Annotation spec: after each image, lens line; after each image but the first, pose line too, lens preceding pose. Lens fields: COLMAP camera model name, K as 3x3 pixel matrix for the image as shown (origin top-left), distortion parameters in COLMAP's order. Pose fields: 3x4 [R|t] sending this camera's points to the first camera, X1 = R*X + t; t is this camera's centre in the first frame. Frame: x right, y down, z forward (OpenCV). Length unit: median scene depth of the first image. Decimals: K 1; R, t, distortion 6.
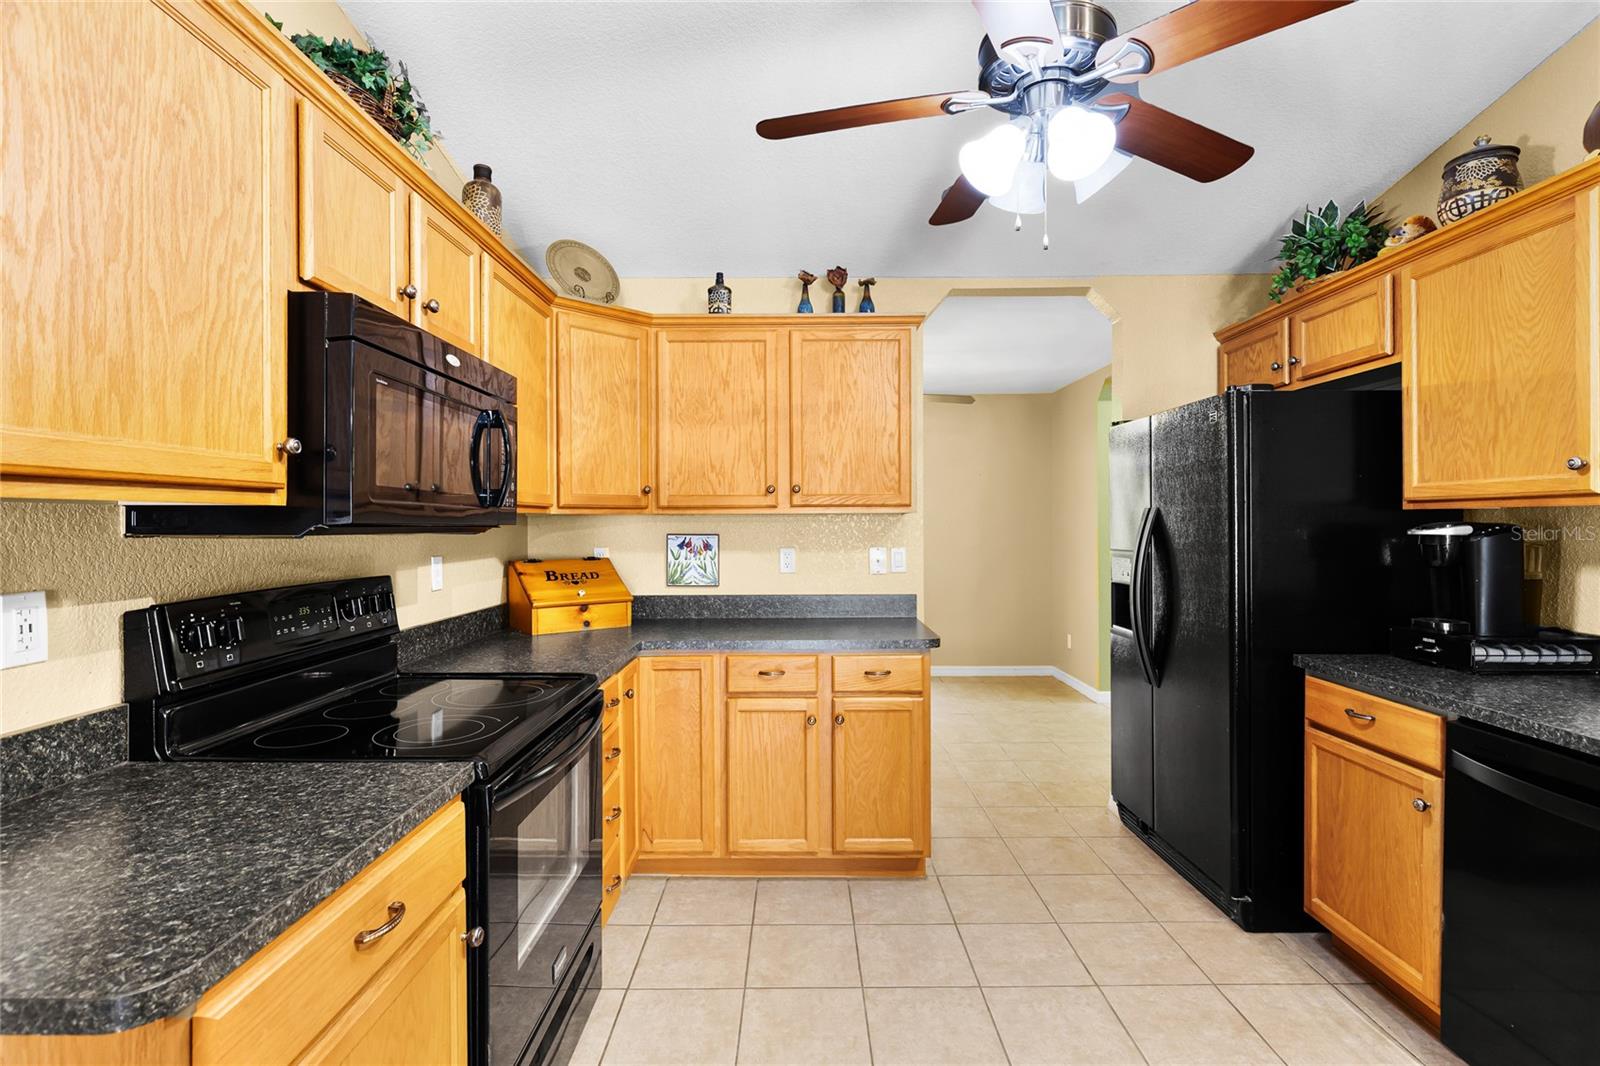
lens RADIAL K [[747.8, 0, 796.6], [0, 747.8, 524.8], [0, 0, 1]] dist [0.001638, 0.000037]
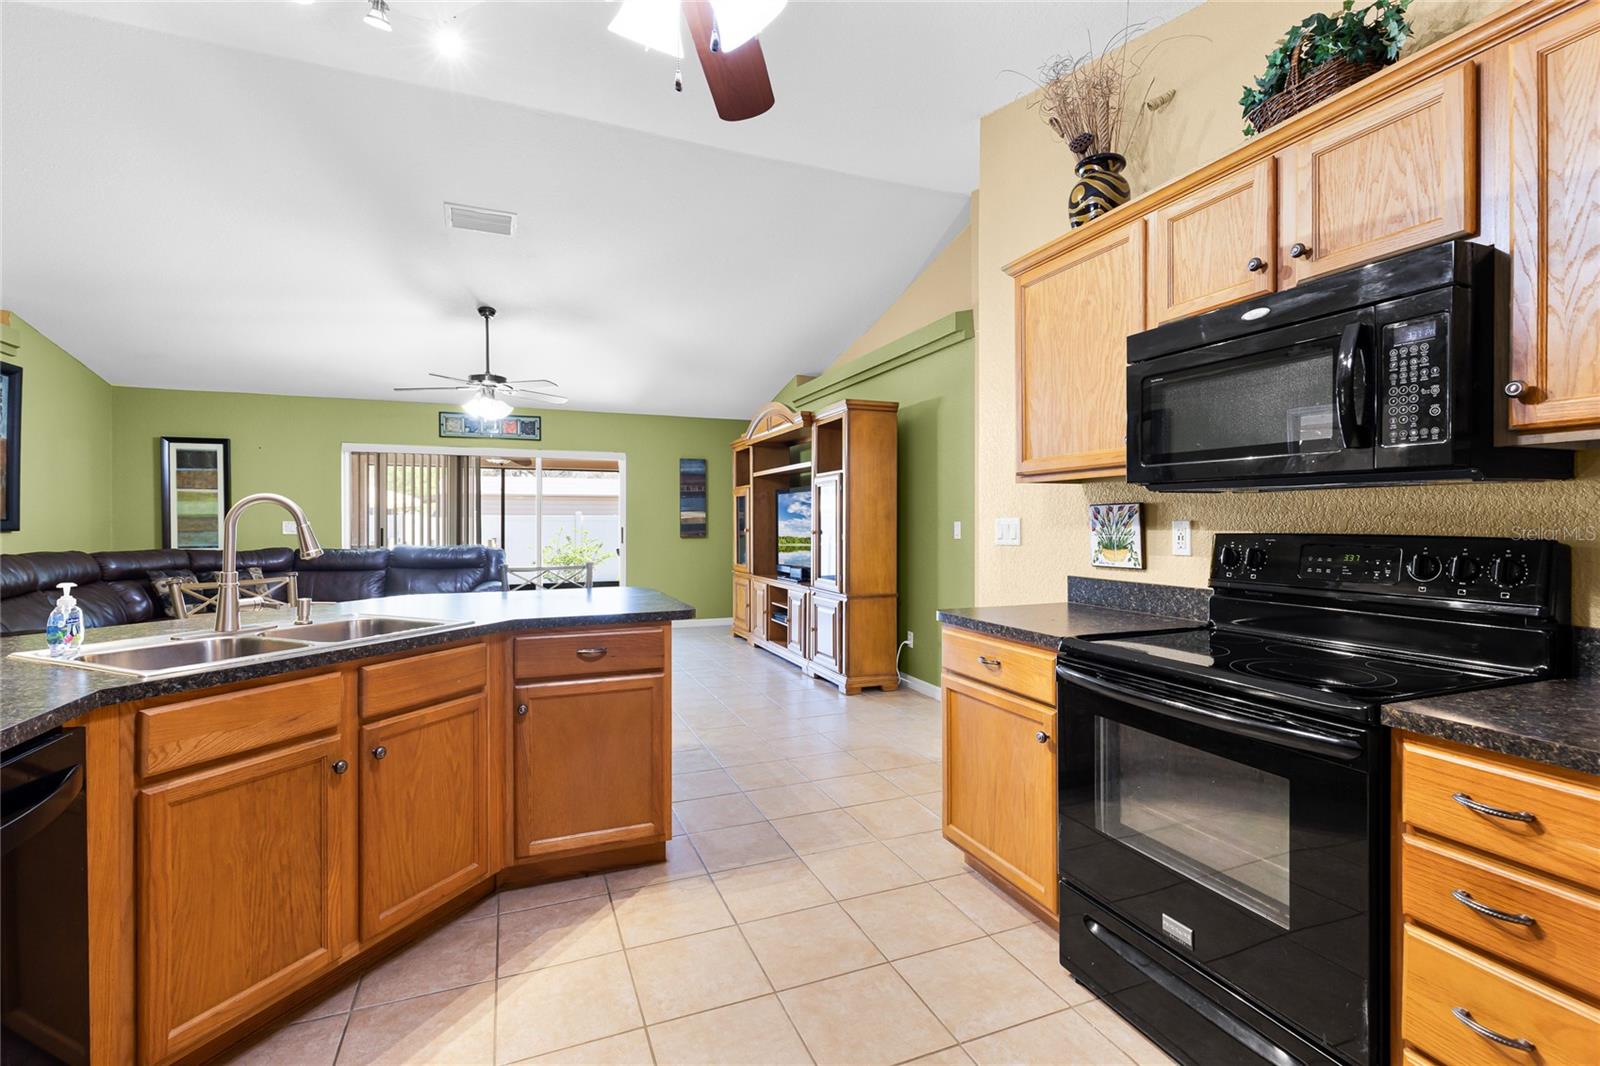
lens RADIAL K [[714.4, 0, 798.7], [0, 714.4, 523.3], [0, 0, 1]] dist [0.004044, -0.001339]
pose [[-0.923898, 0.006437, -0.382584, 0.283617], [0.003432, 0.999958, 0.008538, 0.030958], [0.382623, 0.006575, -0.923881, 0.970852]]
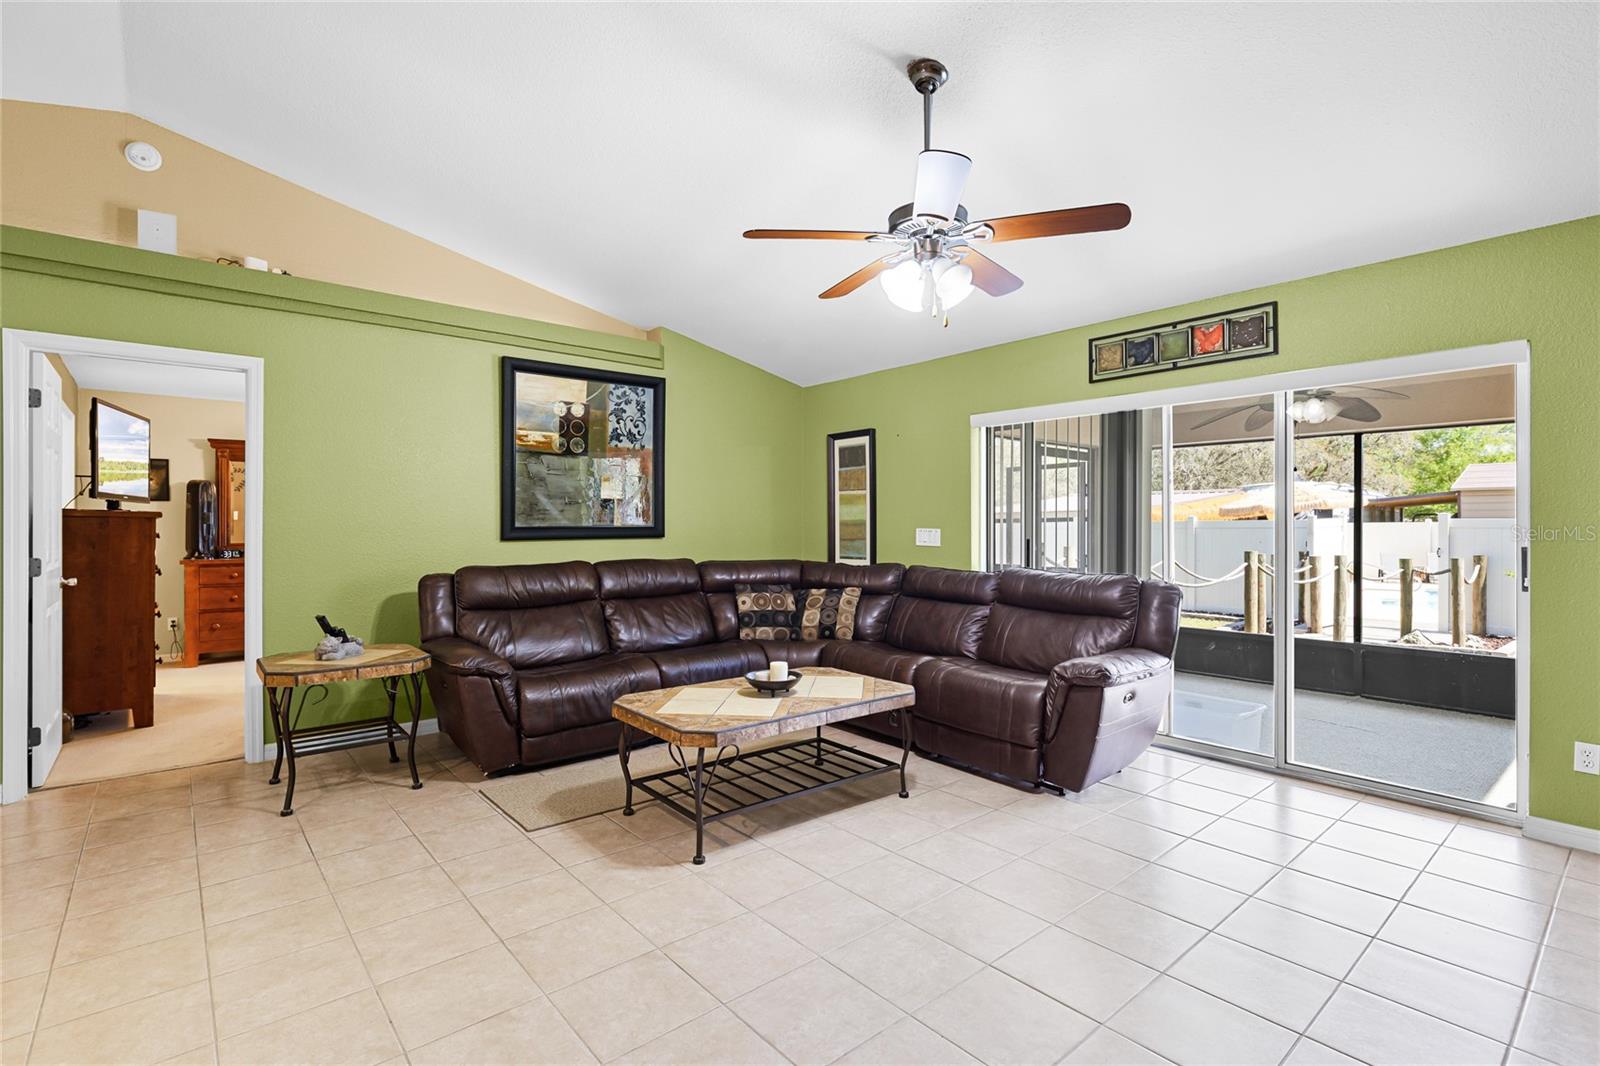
lens RADIAL K [[747.8, 0, 796.6], [0, 747.8, 524.8], [0, 0, 1]] dist [0.001638, 0.000037]
pose [[-0.653384, 0.003974, 0.757016, -0.265199], [0.003074, 0.999992, -0.002596, 0.033321], [-0.757021, 0.000631, -0.653391, -0.388418]]
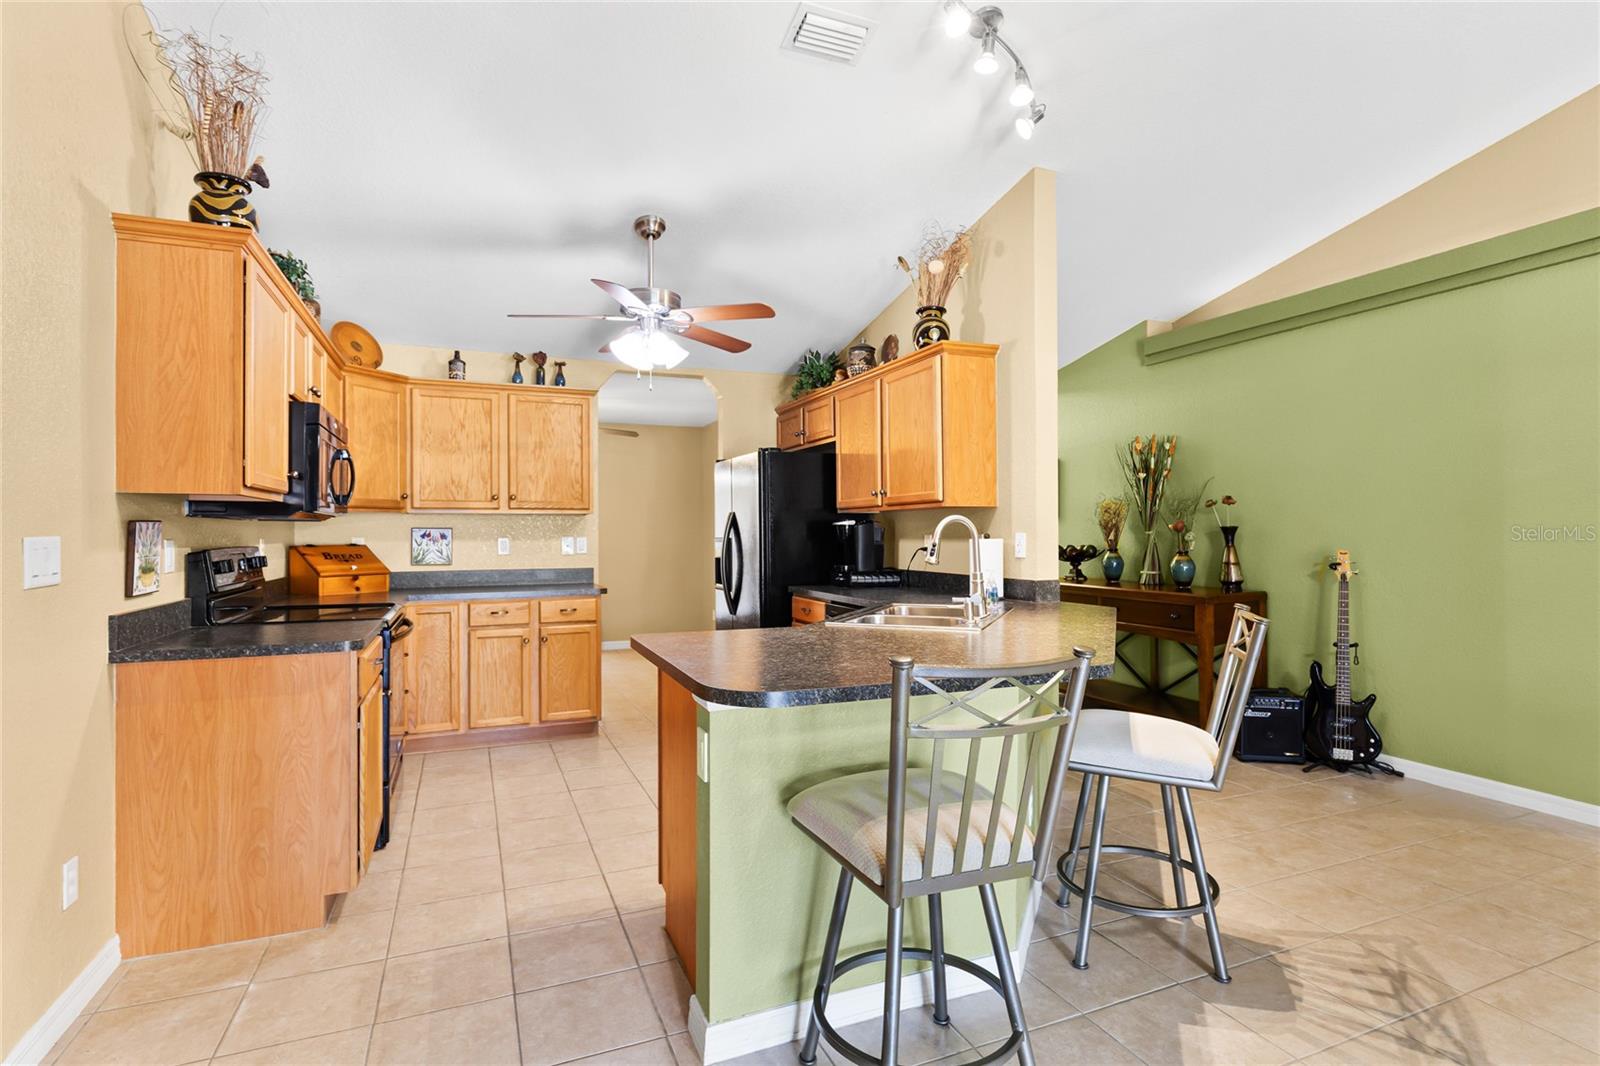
lens RADIAL K [[787.7, 0, 802.8], [0, 787.7, 531.0], [0, 0, 1]] dist [-0.001800, -0.000413]
pose [[0.917060, 0.001043, 0.398747, -0.101712], [0.002029, 0.999971, -0.007283, 0.034654], [-0.398743, 0.007488, 0.917032, -0.736937]]
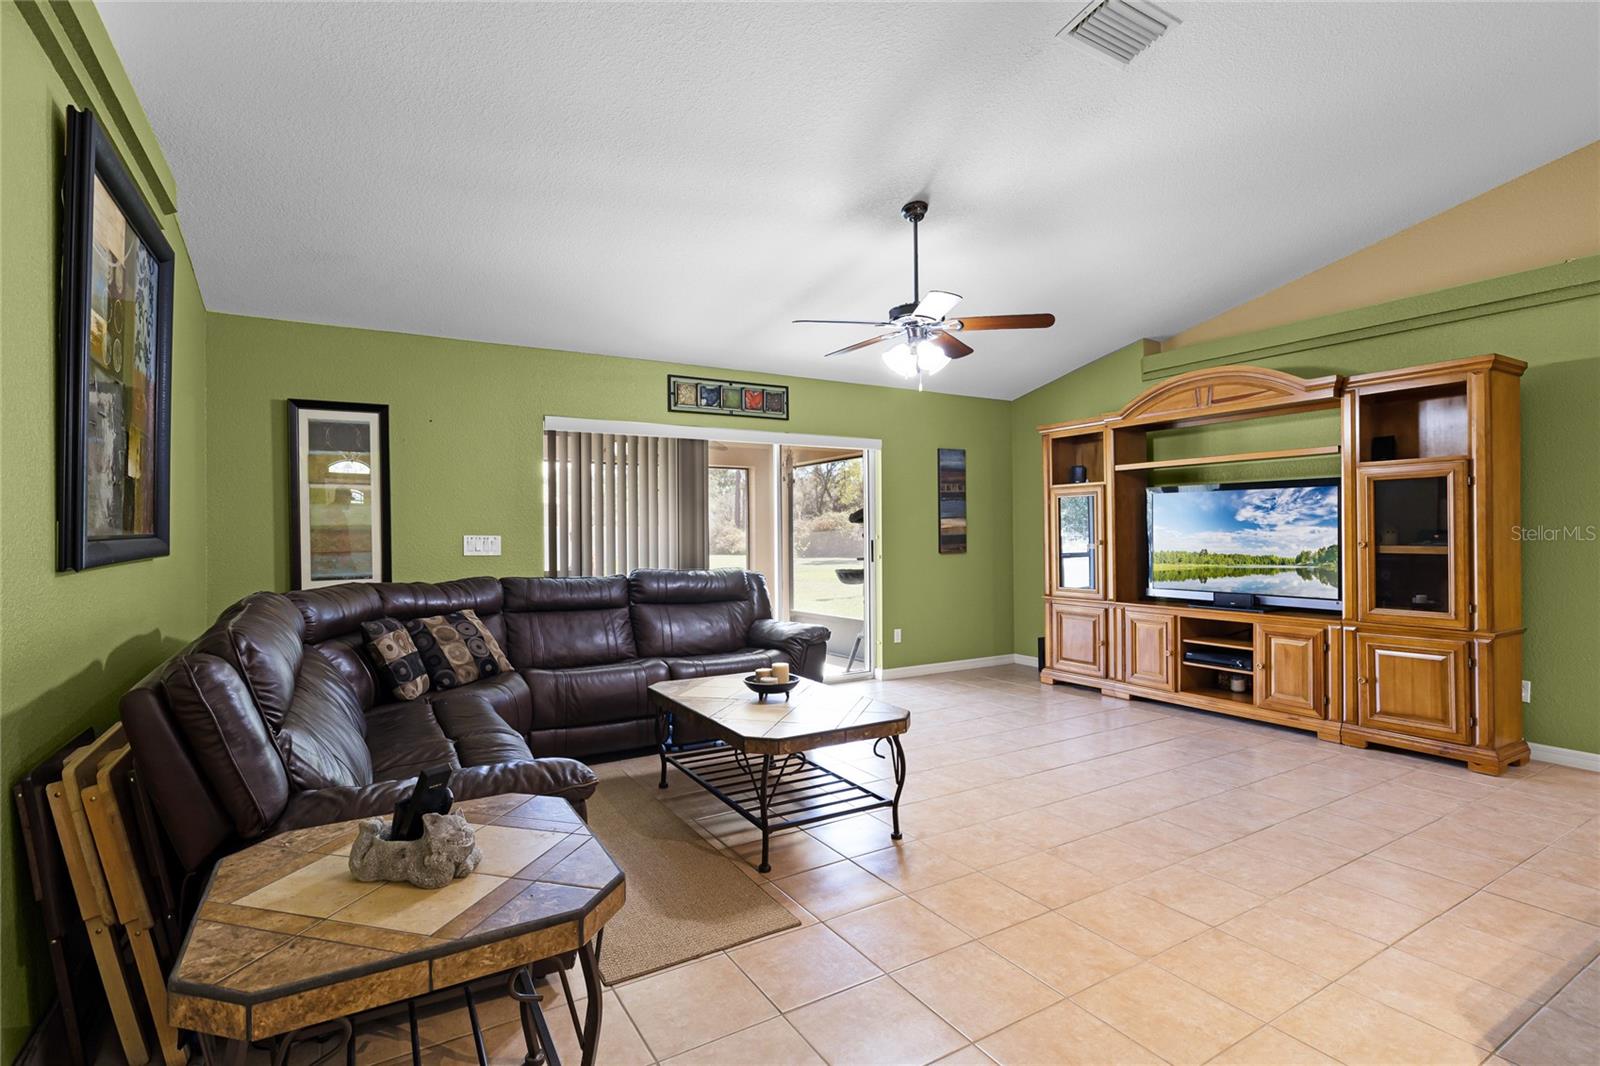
lens RADIAL K [[767.8, 0, 799.5], [0, 767.8, 527.5], [0, 0, 1]] dist [-0.001009, -0.000506]
pose [[-0.850395, 0.008832, -0.526071, 1.189804], [0.009955, 0.999950, 0.000696, 0.027739], [0.526051, -0.004645, -0.850441, -0.084159]]
